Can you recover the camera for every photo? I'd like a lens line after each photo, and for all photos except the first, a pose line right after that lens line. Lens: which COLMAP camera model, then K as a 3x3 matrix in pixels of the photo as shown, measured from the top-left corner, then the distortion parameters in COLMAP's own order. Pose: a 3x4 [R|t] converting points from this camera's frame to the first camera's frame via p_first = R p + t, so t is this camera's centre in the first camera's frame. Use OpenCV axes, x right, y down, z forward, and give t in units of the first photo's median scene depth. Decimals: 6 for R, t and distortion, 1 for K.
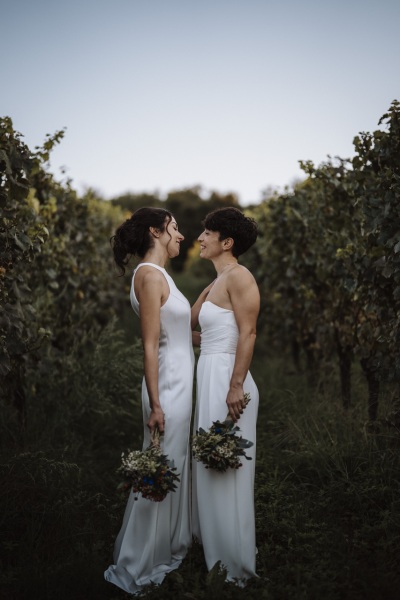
lens RADIAL K [[854.5, 0, 200.0], [0, 854.5, 300.0], [0, 0, 1]] dist [-0.142383, 0.957184]
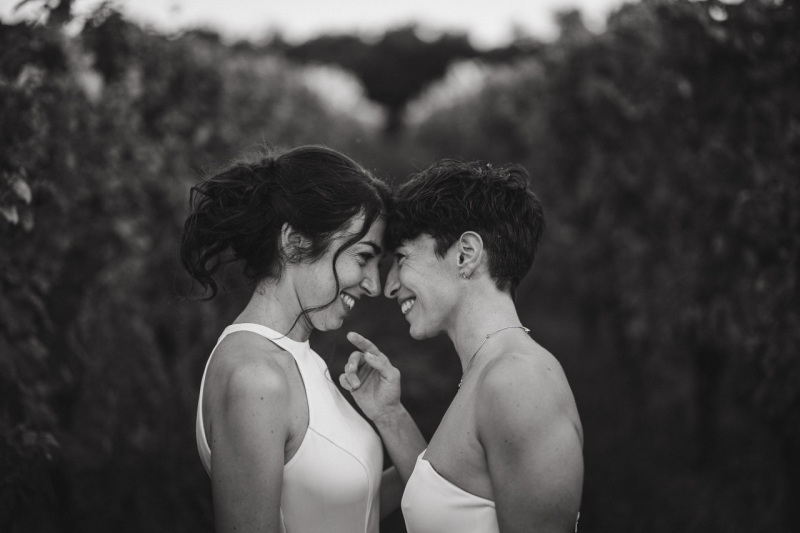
lens RADIAL K [[1110.2, 0, 400.0], [0, 1110.2, 266.5], [0, 0, 1]] dist [-0.006738, 1.014071]
pose [[0.999400, -0.014785, -0.031334, 0.008863], [0.017707, 0.995308, 0.095127, -0.075167], [0.029781, -0.095625, 0.994972, 0.390092]]
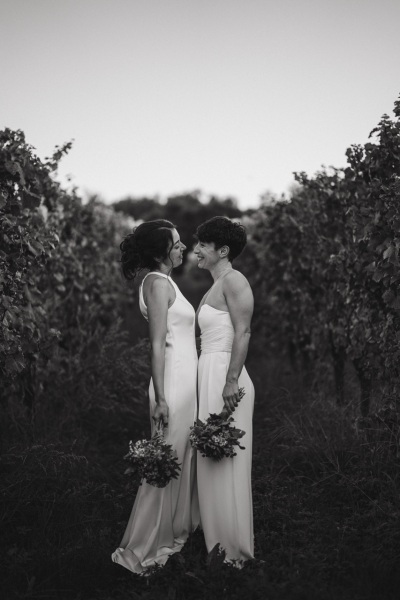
lens RADIAL K [[854.5, 0, 200.0], [0, 854.5, 300.0], [0, 0, 1]] dist [-0.142383, 0.957184]
pose [[0.999997, 0.001884, 0.001357, -0.001971], [-0.001880, 0.999993, -0.003134, 0.000003], [-0.001363, 0.003132, 0.999994, -0.057749]]
